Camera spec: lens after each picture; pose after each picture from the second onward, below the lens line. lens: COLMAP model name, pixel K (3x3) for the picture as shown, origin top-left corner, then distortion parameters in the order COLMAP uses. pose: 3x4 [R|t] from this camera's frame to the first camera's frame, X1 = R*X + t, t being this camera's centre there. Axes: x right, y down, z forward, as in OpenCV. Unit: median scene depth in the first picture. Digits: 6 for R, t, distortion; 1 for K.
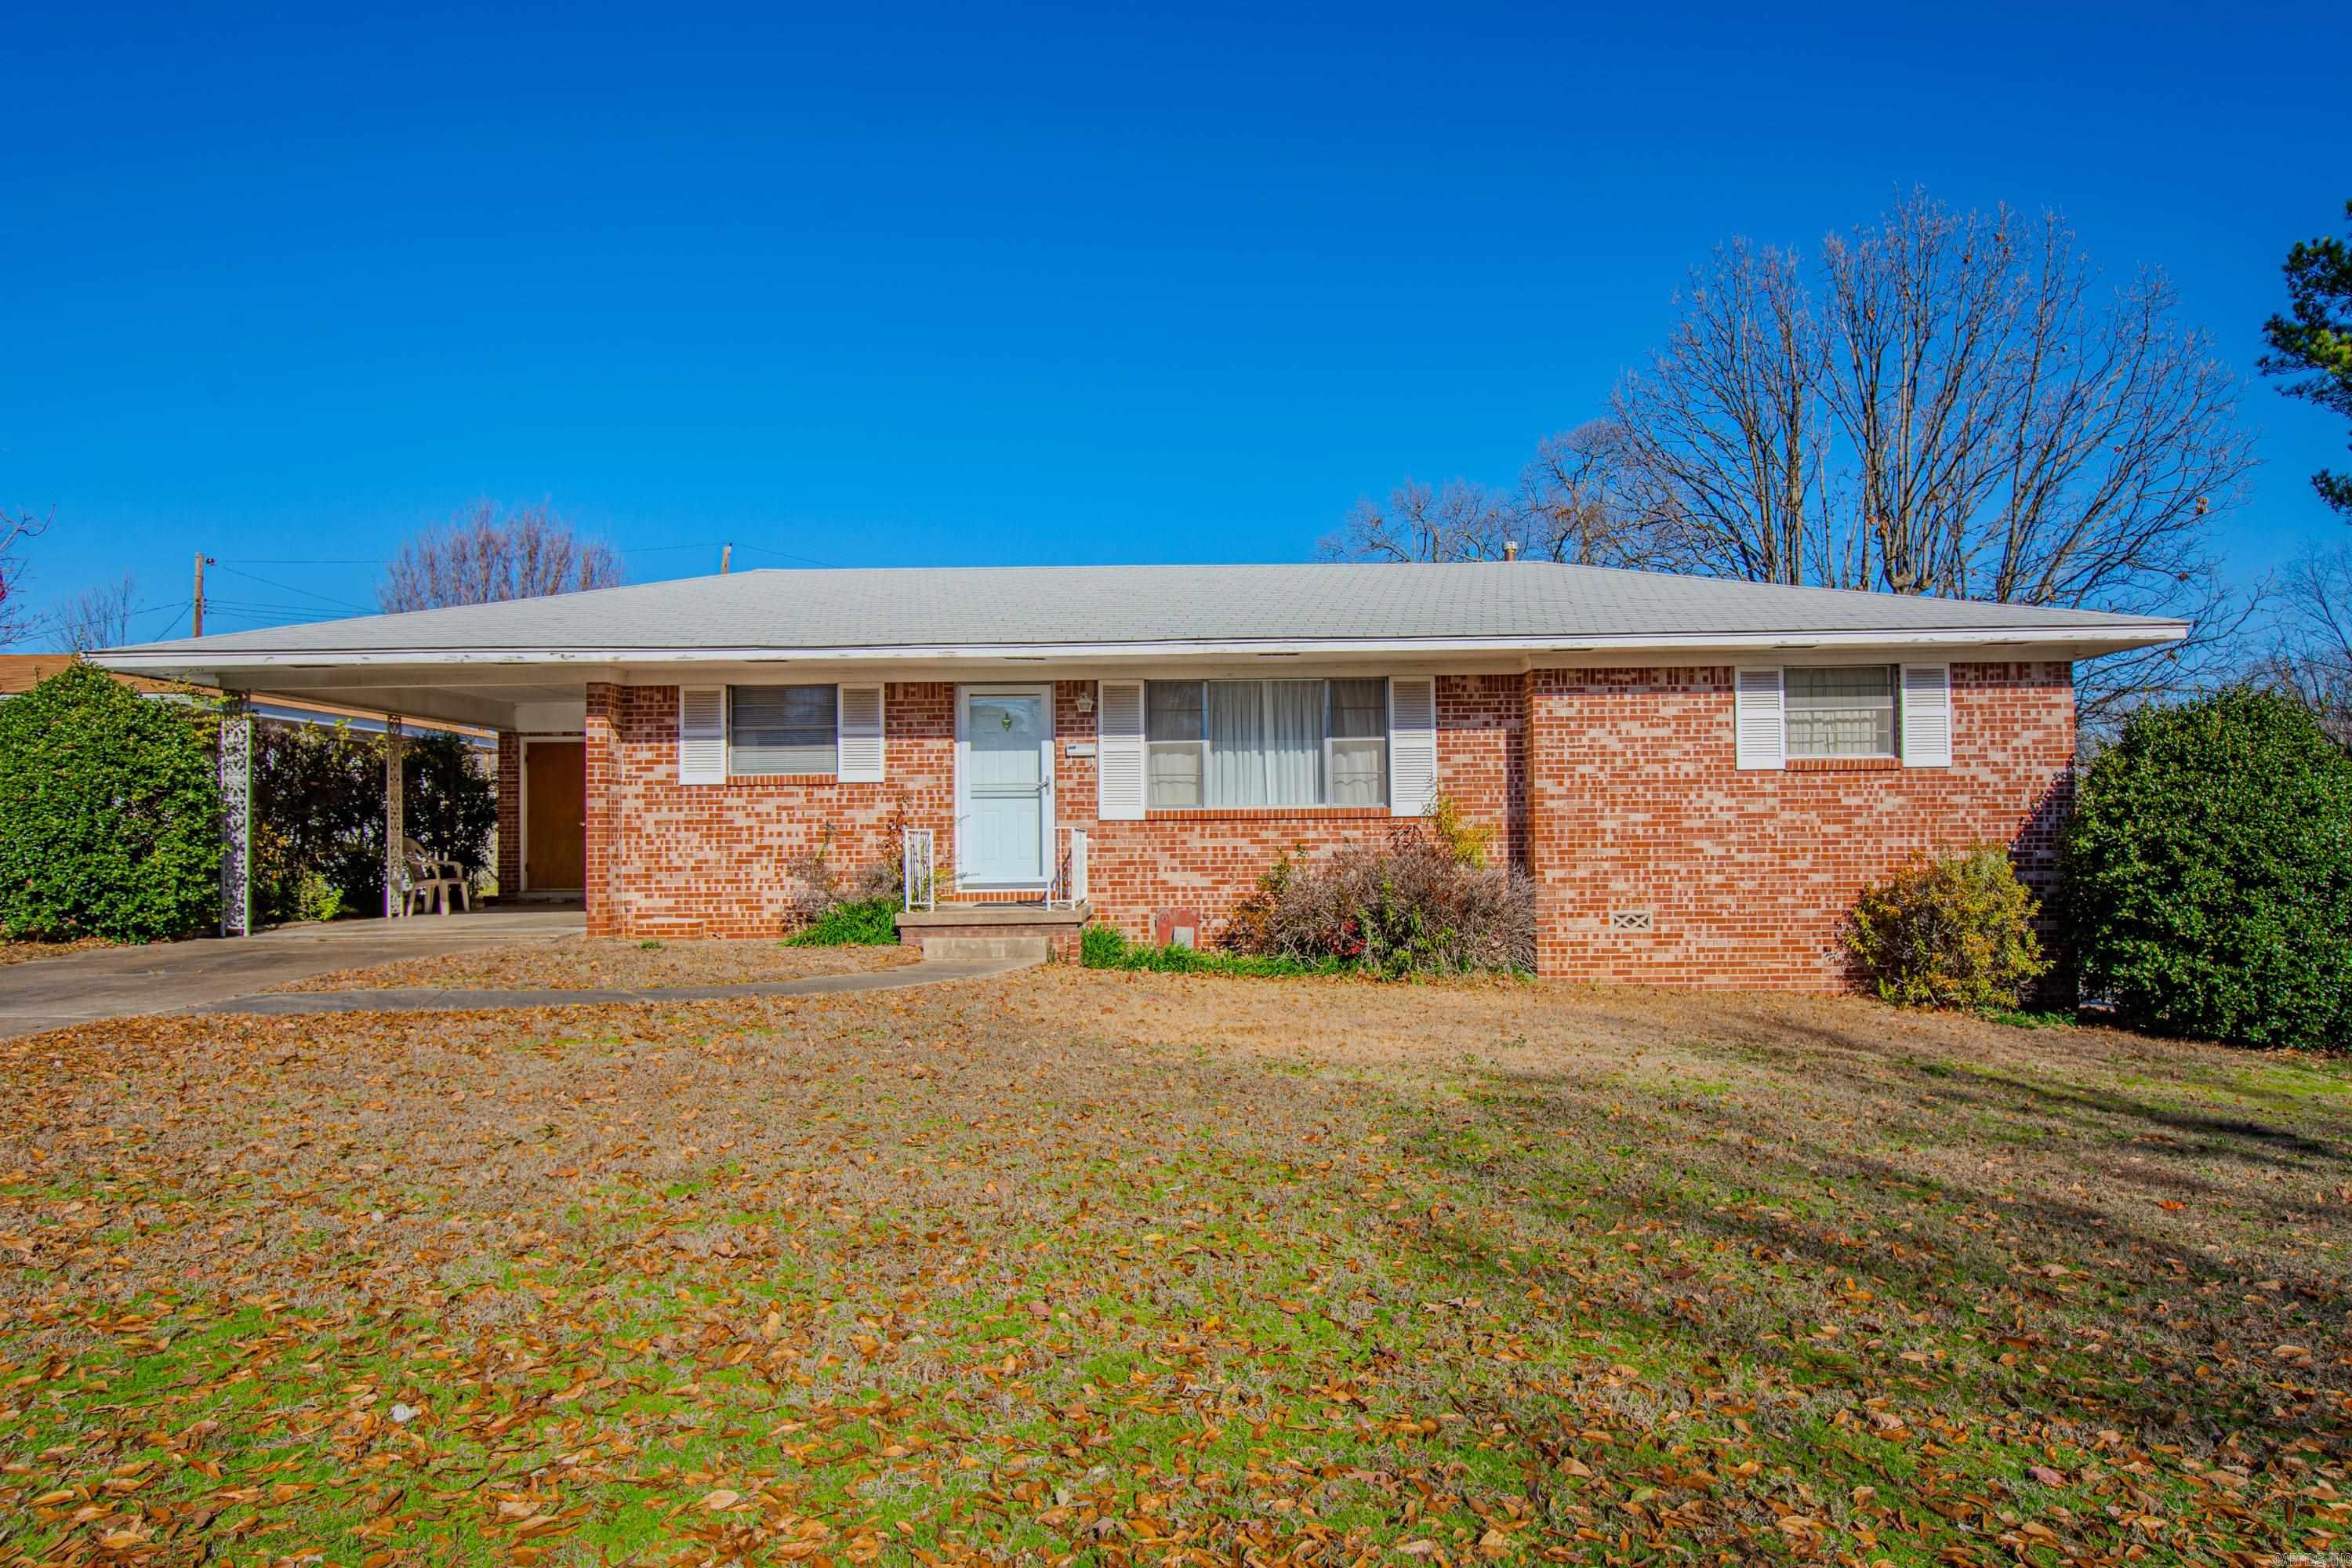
lens RADIAL K [[1409.2, 0, 1209.4], [0, 1409.2, 819.1], [0, 0, 1]] dist [0.018373, -0.014103]
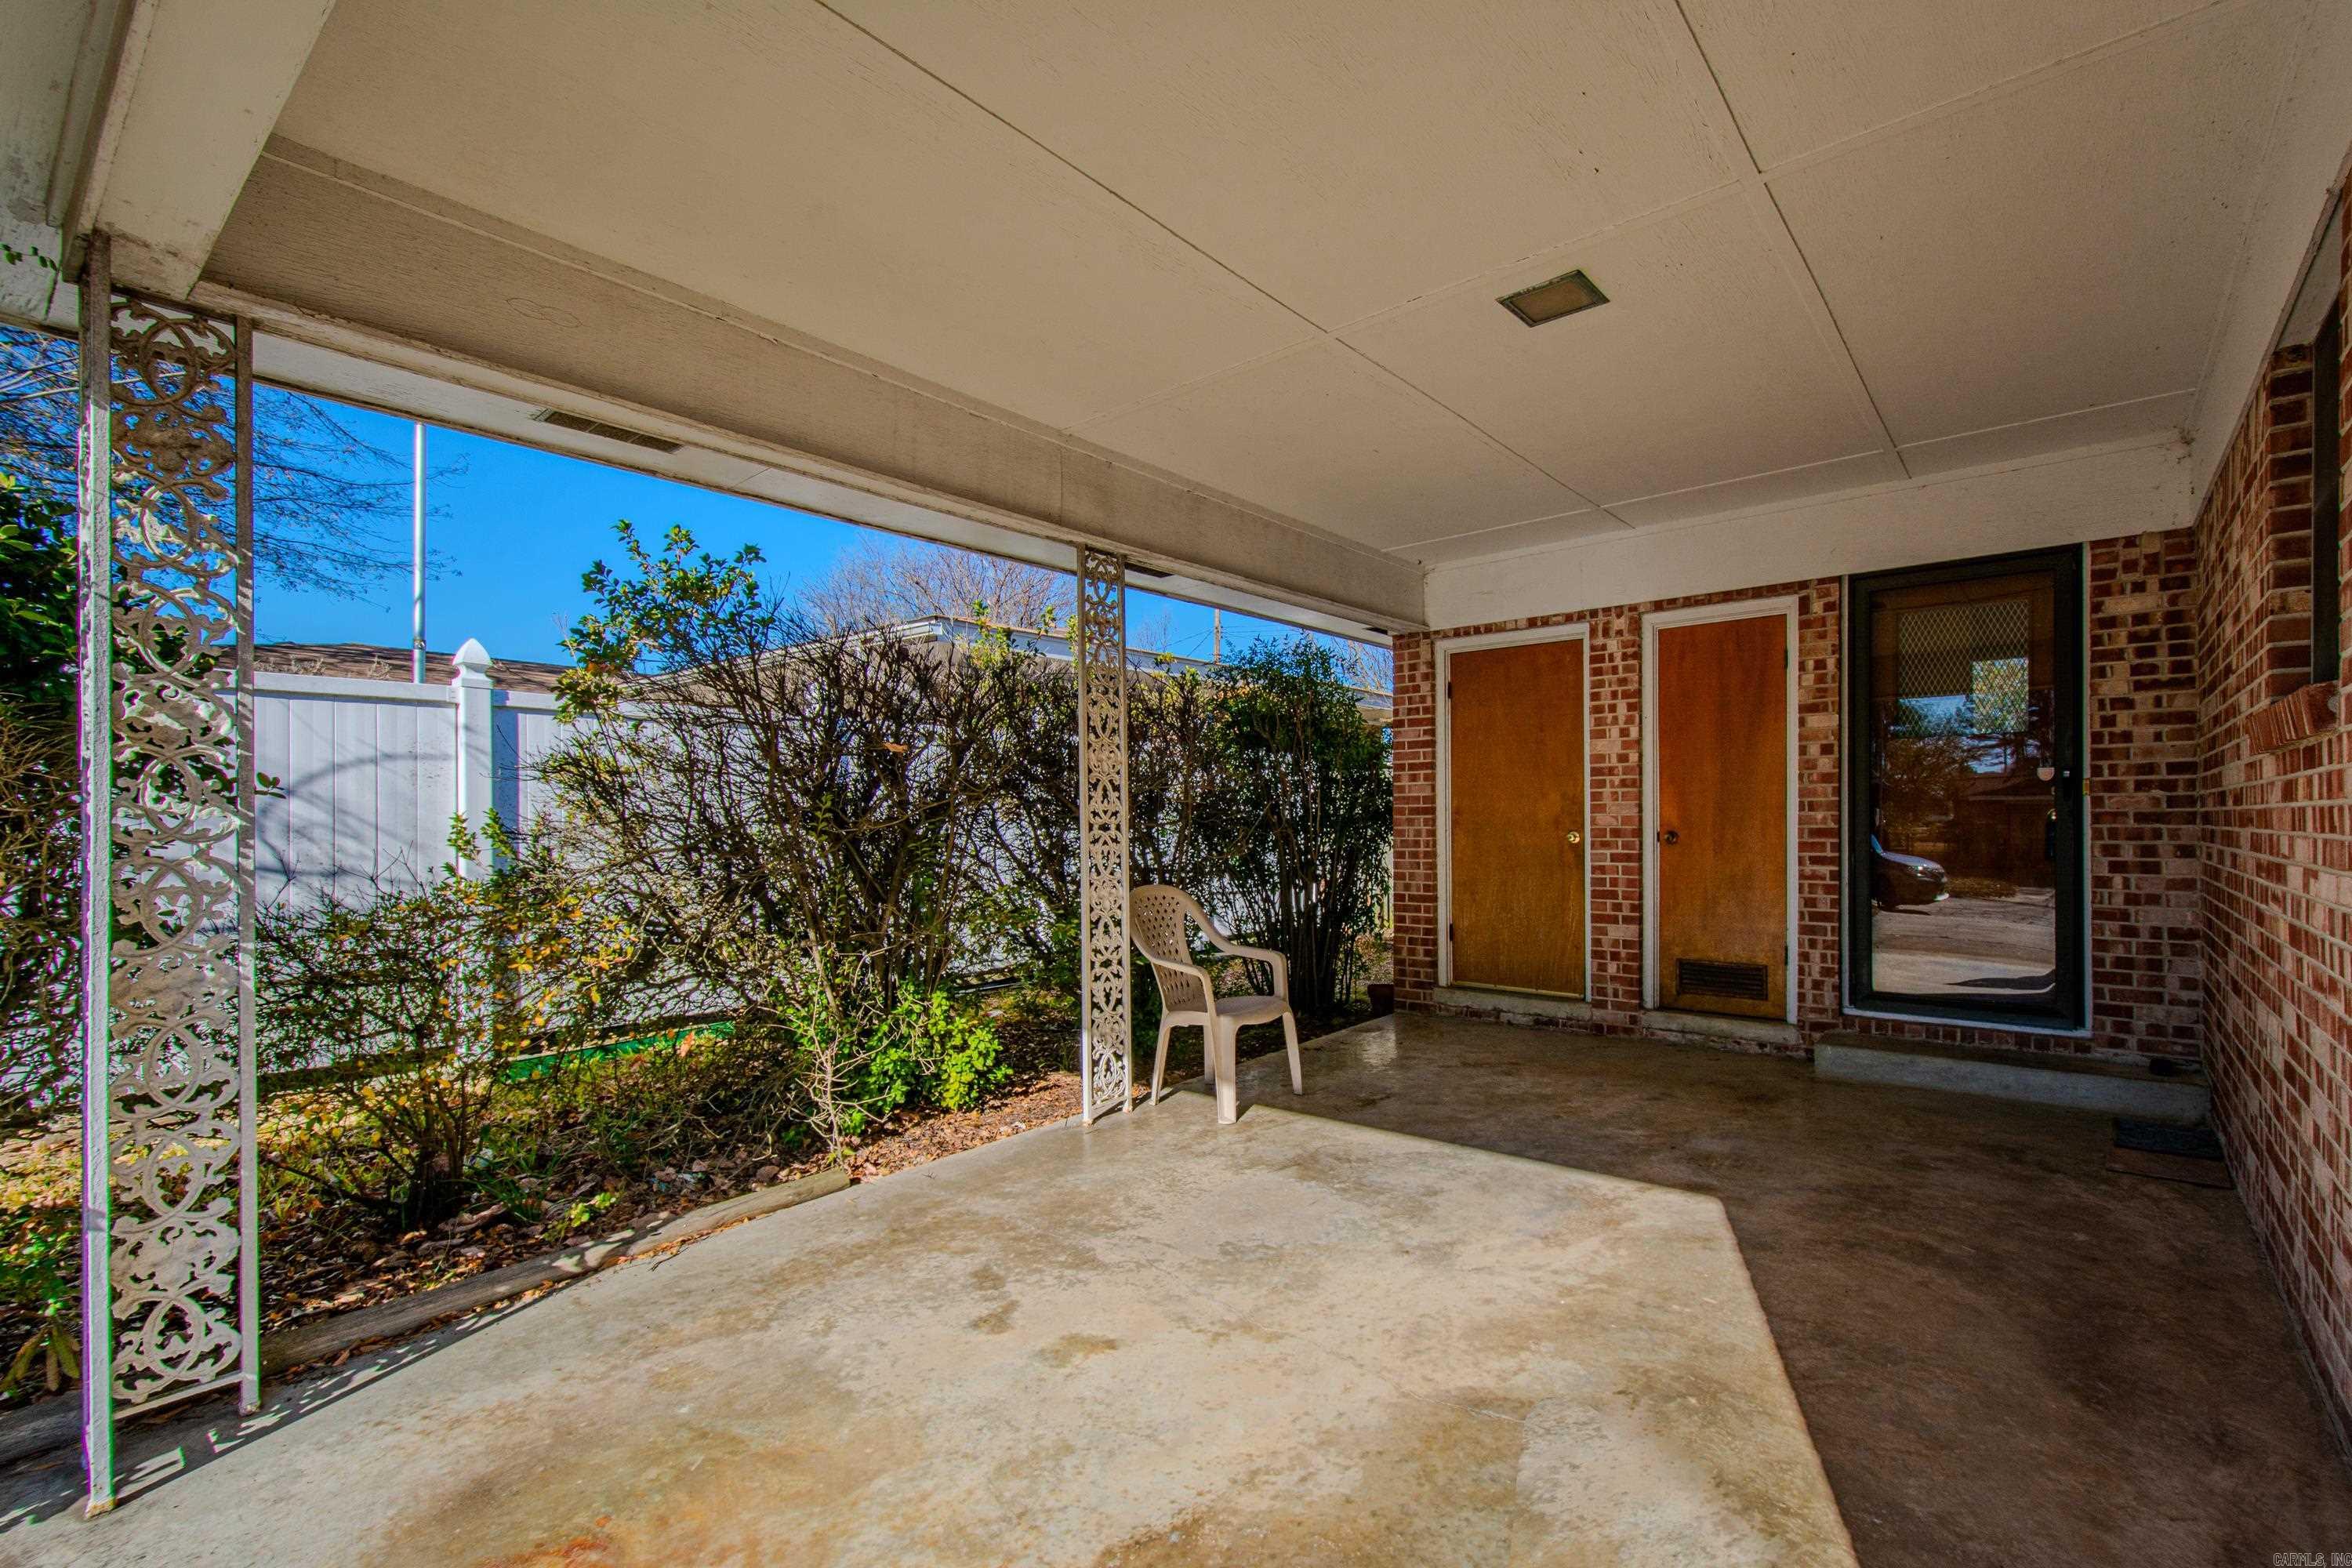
lens RADIAL K [[1046.4, 0, 1215.0], [0, 1046.4, 828.0], [0, 0, 1]] dist [0.014190, -0.007124]
pose [[0.773584, 0.008486, -0.633637, -0.467647], [0.011982, 0.999536, 0.028014, -0.013194], [0.633580, -0.029263, 0.773123, 0.986471]]
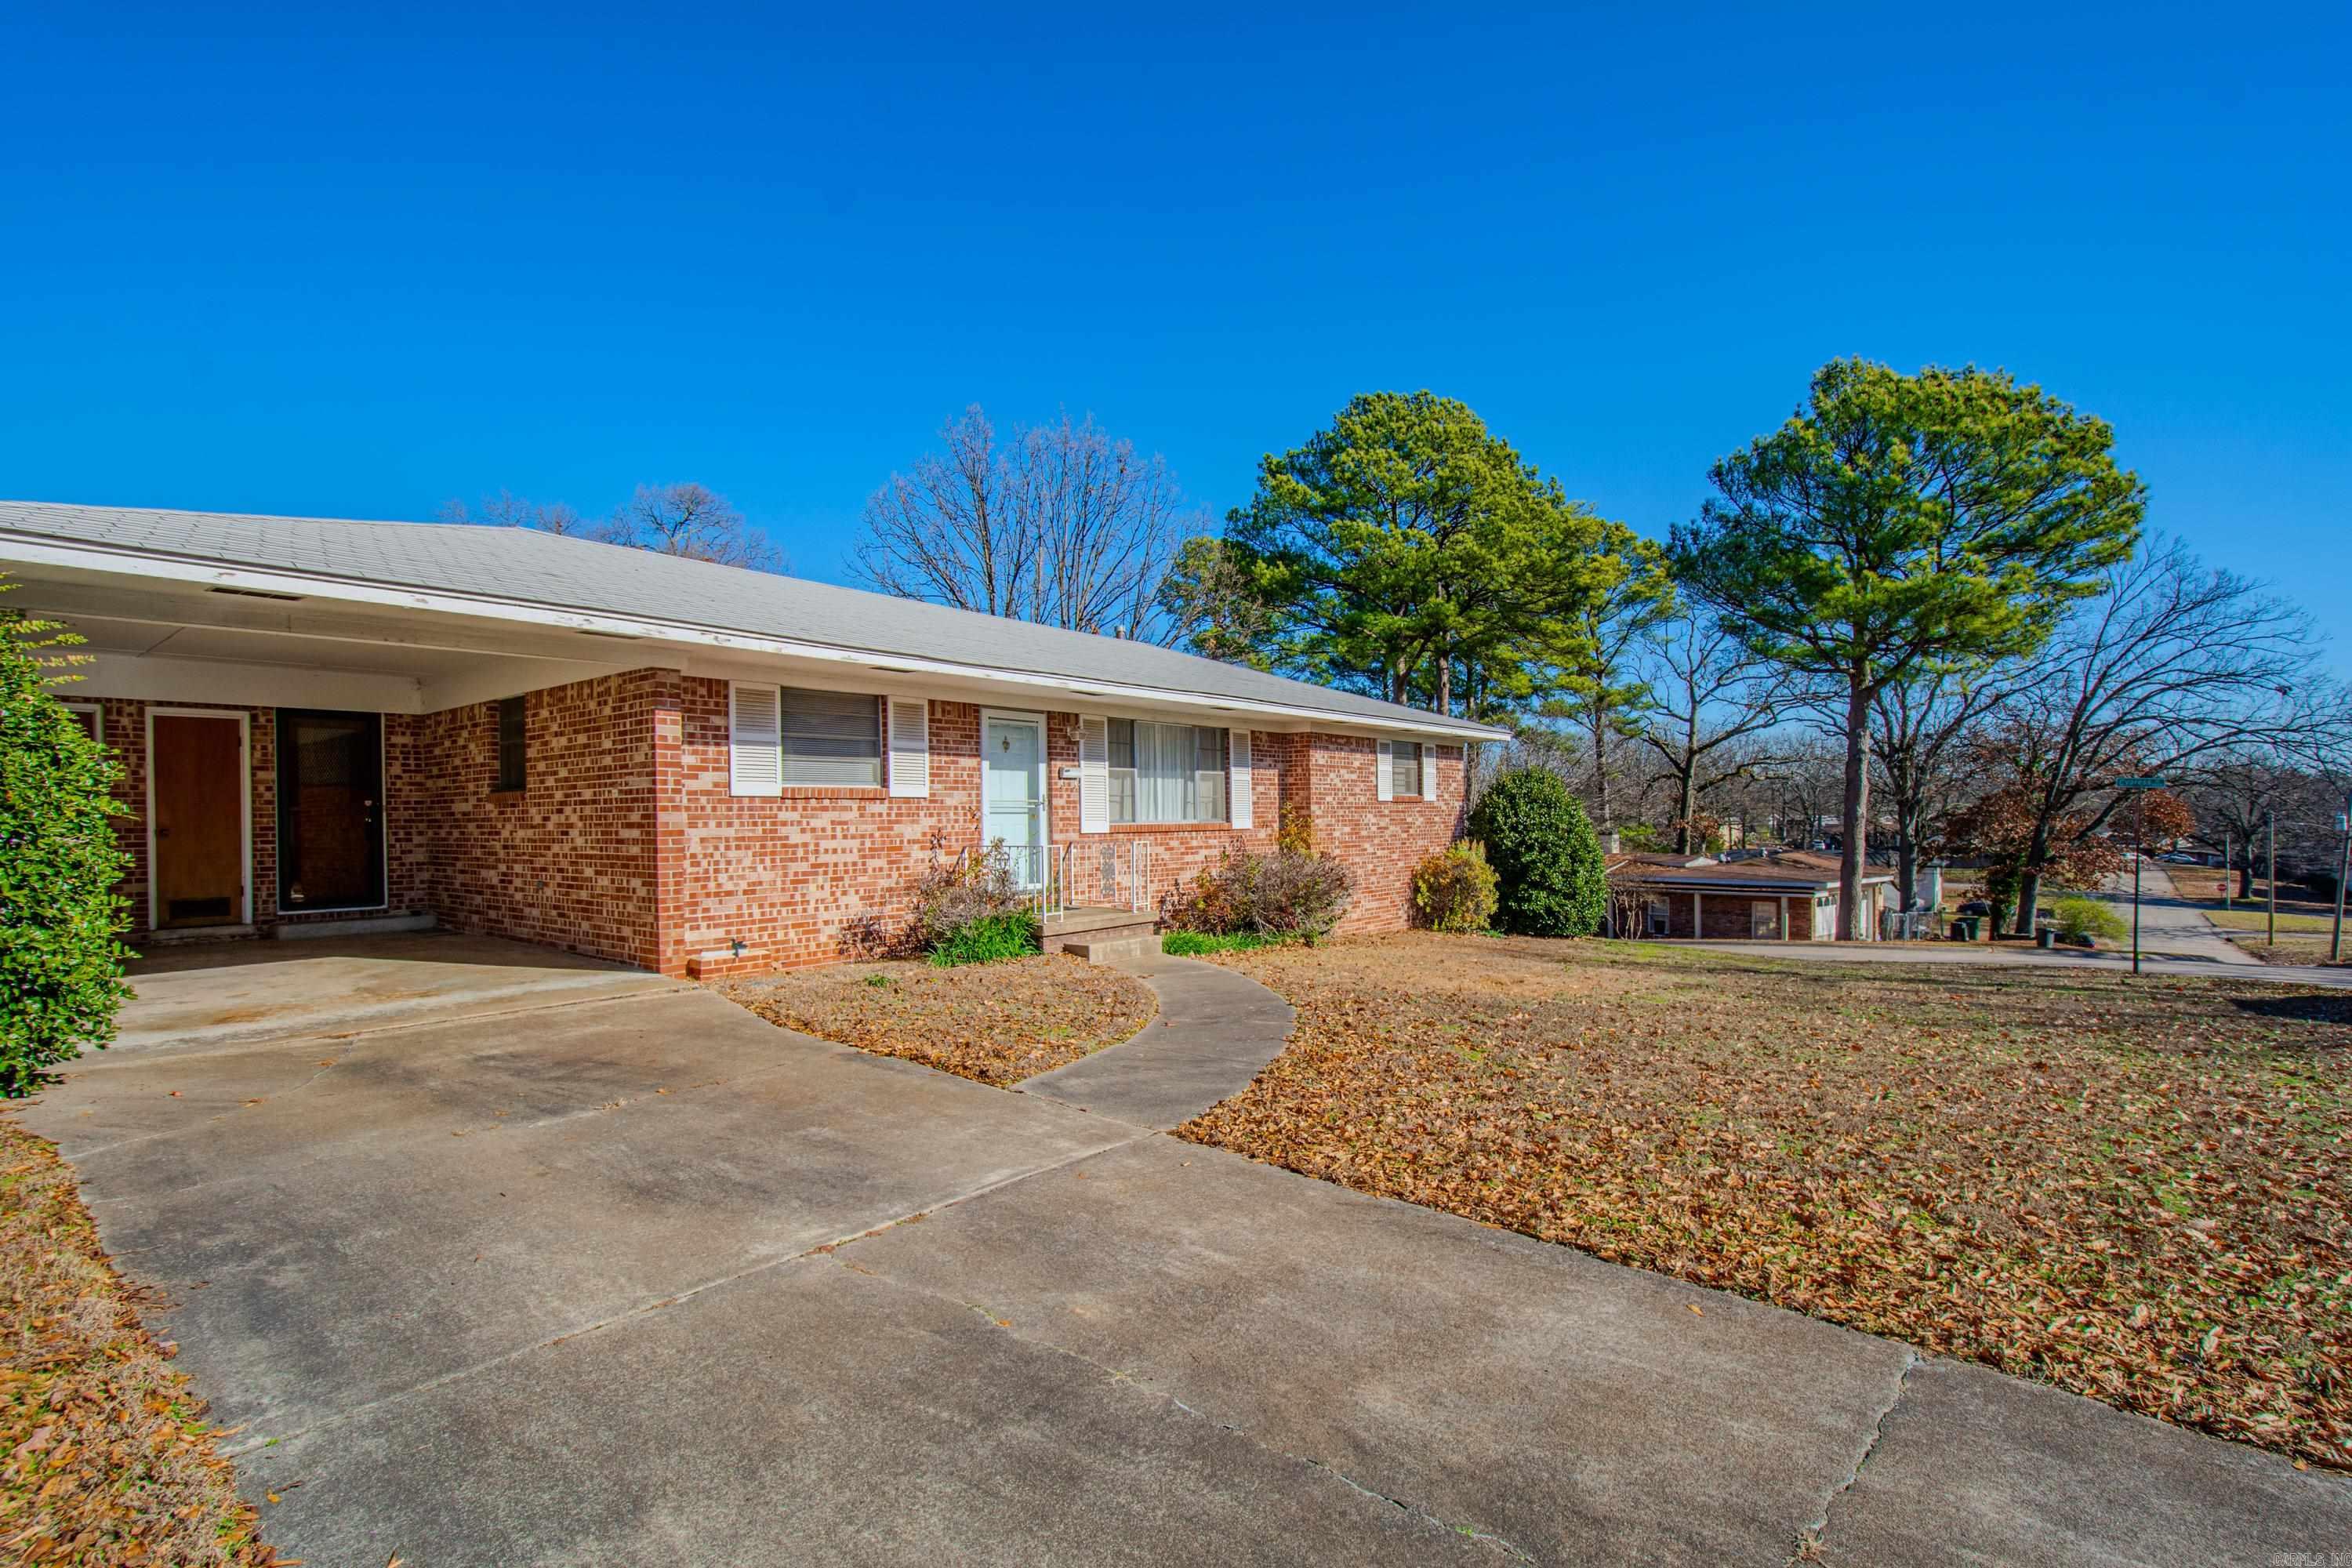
lens RADIAL K [[1046.4, 0, 1207.7], [0, 1046.4, 829.5], [0, 0, 1]] dist [0.014190, -0.007124]
pose [[0.621784, -0.004909, 0.783174, -0.713618], [-0.011219, 0.999822, 0.015175, -0.017318], [-0.783109, -0.018222, 0.621618, 0.384218]]
